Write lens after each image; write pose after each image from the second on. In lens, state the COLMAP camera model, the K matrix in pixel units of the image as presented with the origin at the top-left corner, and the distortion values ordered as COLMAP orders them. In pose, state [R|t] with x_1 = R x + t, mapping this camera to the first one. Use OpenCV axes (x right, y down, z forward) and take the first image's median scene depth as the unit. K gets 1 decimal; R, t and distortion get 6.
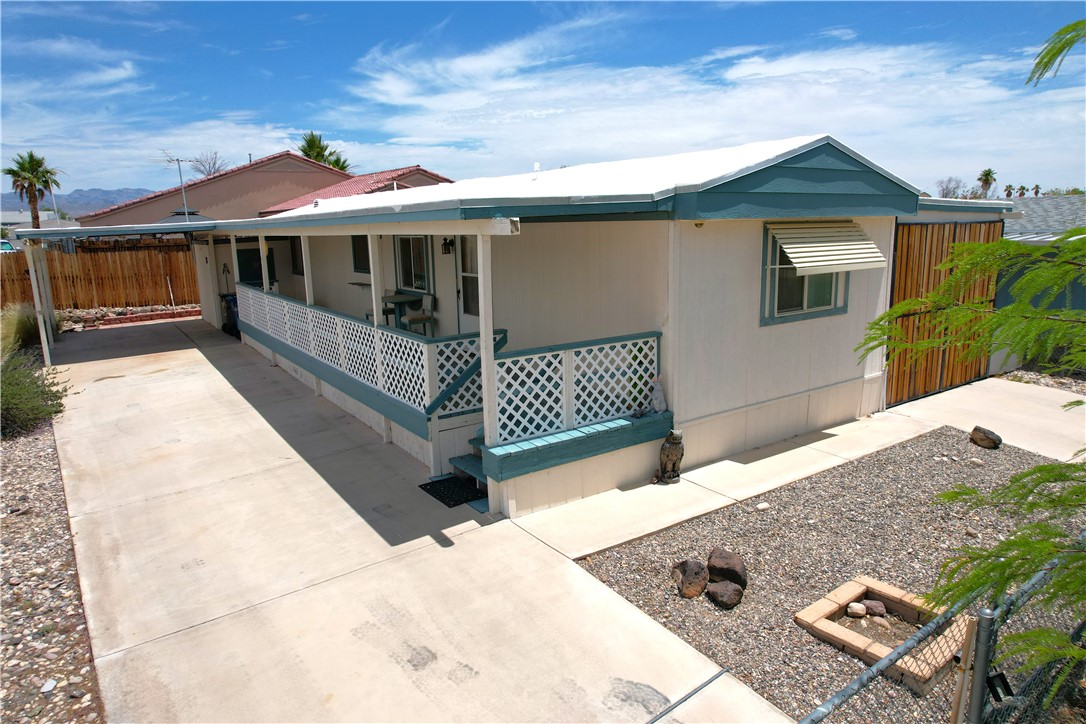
lens RADIAL K [[693.9, 0, 550.7], [0, 693.9, 360.5], [0, 0, 1]] dist [-0.073958, 0.064310]
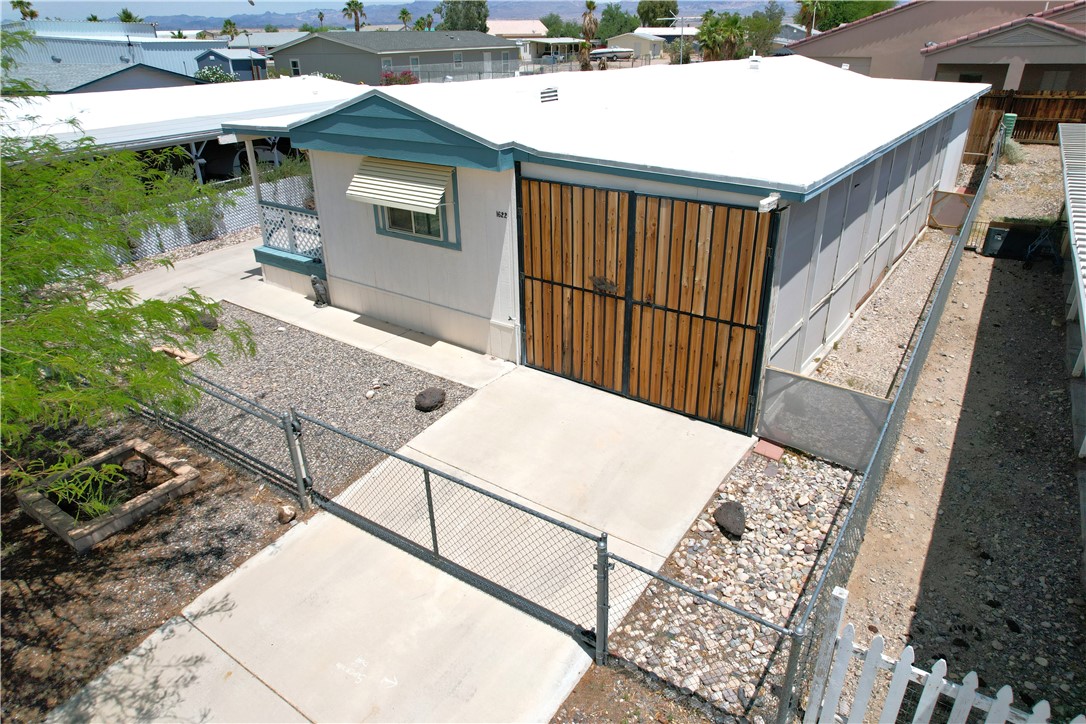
lens RADIAL K [[693.9, 0, 550.7], [0, 693.9, 360.5], [0, 0, 1]] dist [-0.073958, 0.064310]
pose [[0.346427, 0.419173, -0.839215, 1.888935], [-0.183785, 0.907603, 0.377465, -0.449710], [0.919897, 0.023471, 0.391456, 0.914876]]
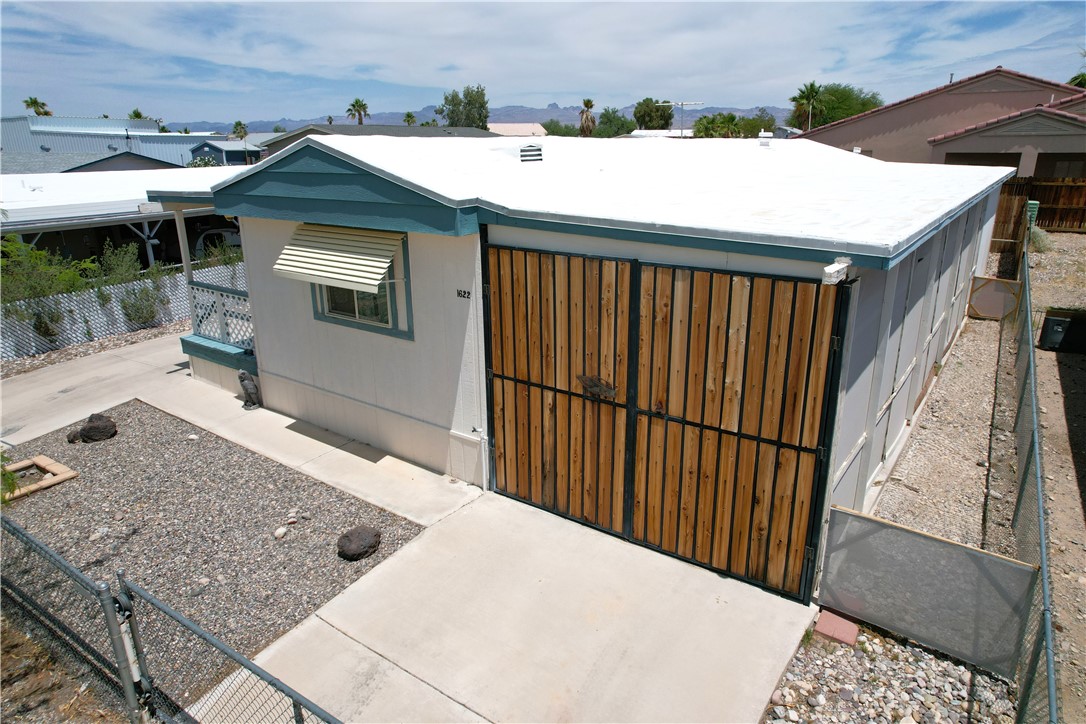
lens RADIAL K [[693.9, 0, 550.7], [0, 693.9, 360.5], [0, 0, 1]] dist [-0.073958, 0.064310]
pose [[0.345750, 0.304157, -0.887663, 1.604438], [-0.188818, 0.949208, 0.251700, -0.373942], [0.919132, 0.080581, 0.385619, 1.072334]]
